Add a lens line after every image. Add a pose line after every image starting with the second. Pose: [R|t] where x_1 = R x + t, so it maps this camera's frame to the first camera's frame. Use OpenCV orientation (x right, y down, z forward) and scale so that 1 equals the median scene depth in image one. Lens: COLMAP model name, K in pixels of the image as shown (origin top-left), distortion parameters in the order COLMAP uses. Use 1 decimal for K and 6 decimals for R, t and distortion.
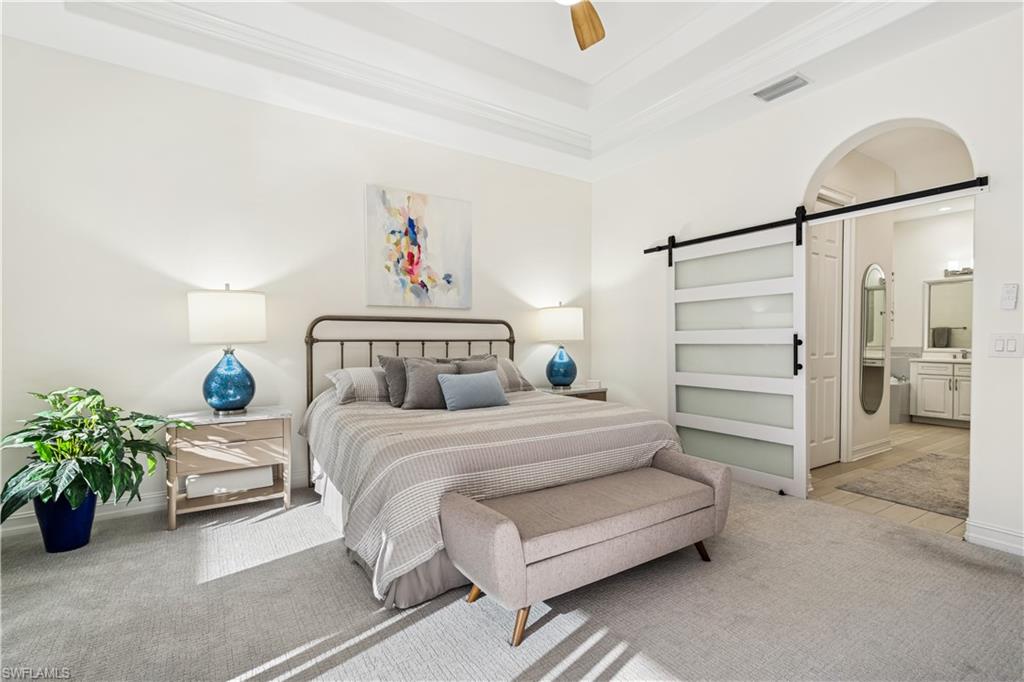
lens RADIAL K [[464.6, 0, 512.0], [0, 464.6, 341.0], [0, 0, 1]] dist [0.001047, 0.000191]
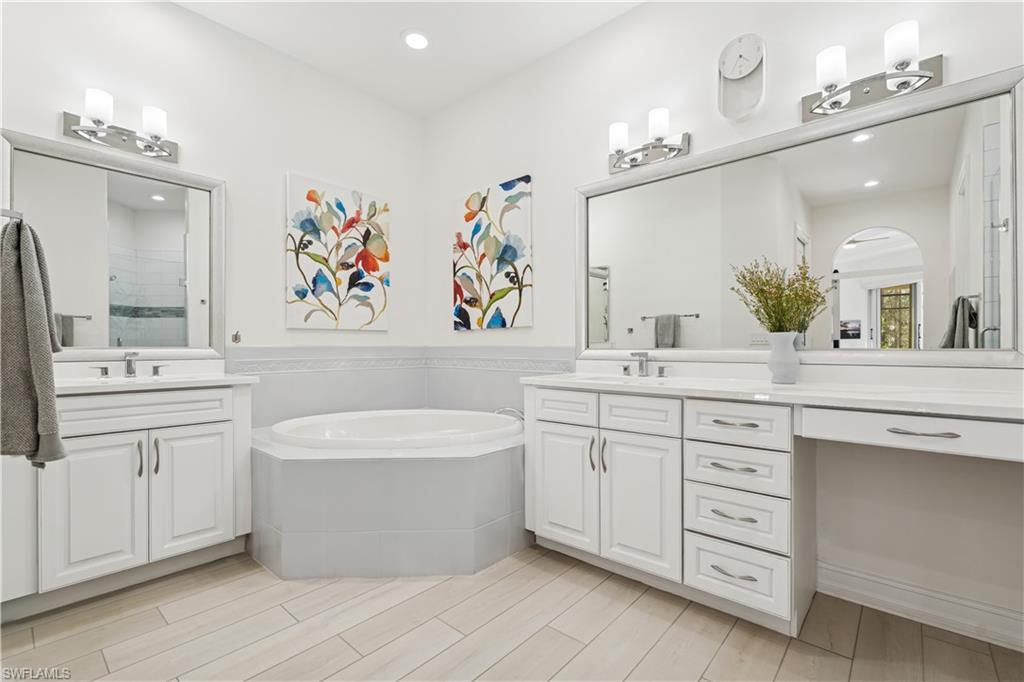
lens RADIAL K [[453.1, 0, 512.0], [0, 453.1, 341.0], [0, 0, 1]] dist [-0.000099, -0.000004]
pose [[0.960062, -0.003973, 0.279760, 0.714080], [0.007568, 0.999902, -0.011769, 0.012003], [-0.279686, 0.013416, 0.959998, 0.625595]]
